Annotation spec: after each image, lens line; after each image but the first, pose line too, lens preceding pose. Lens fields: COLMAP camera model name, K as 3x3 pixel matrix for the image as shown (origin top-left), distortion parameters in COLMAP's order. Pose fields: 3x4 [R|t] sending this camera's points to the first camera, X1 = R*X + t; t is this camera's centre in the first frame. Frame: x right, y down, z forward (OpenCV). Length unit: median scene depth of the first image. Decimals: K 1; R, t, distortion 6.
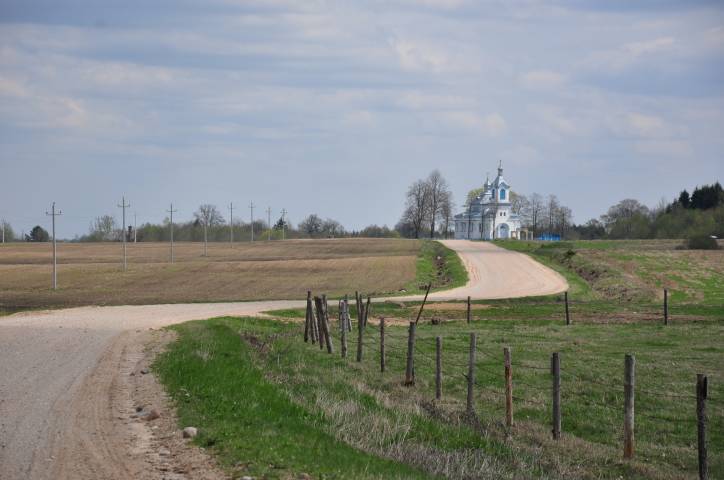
lens RADIAL K [[1141.4, 0, 362.0], [0, 1141.4, 240.0], [0, 0, 1]] dist [-0.007425, -0.019006]
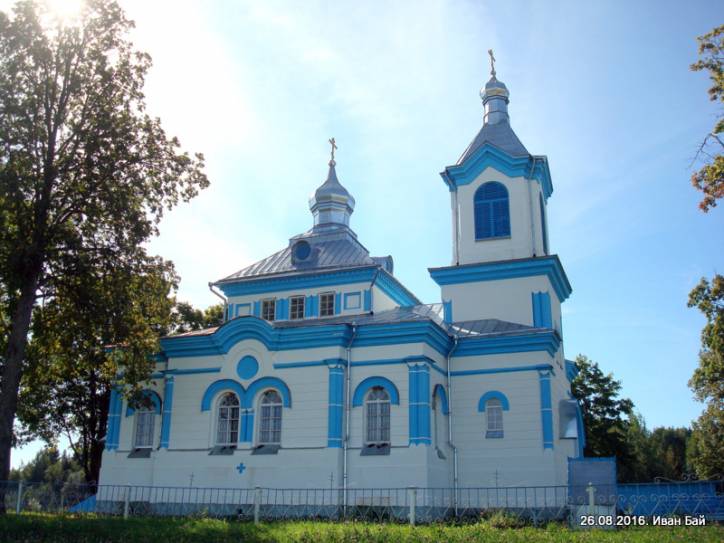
lens RADIAL K [[735.5, 0, 373.0], [0, 735.5, 270.5], [0, 0, 1]] dist [-0.092475, -0.017361]
pose [[0.647389, 0.236195, 0.724638, 0.033529], [0.002505, 0.950104, -0.311923, -0.001265], [-0.762156, 0.203751, 0.614495, 0.952247]]
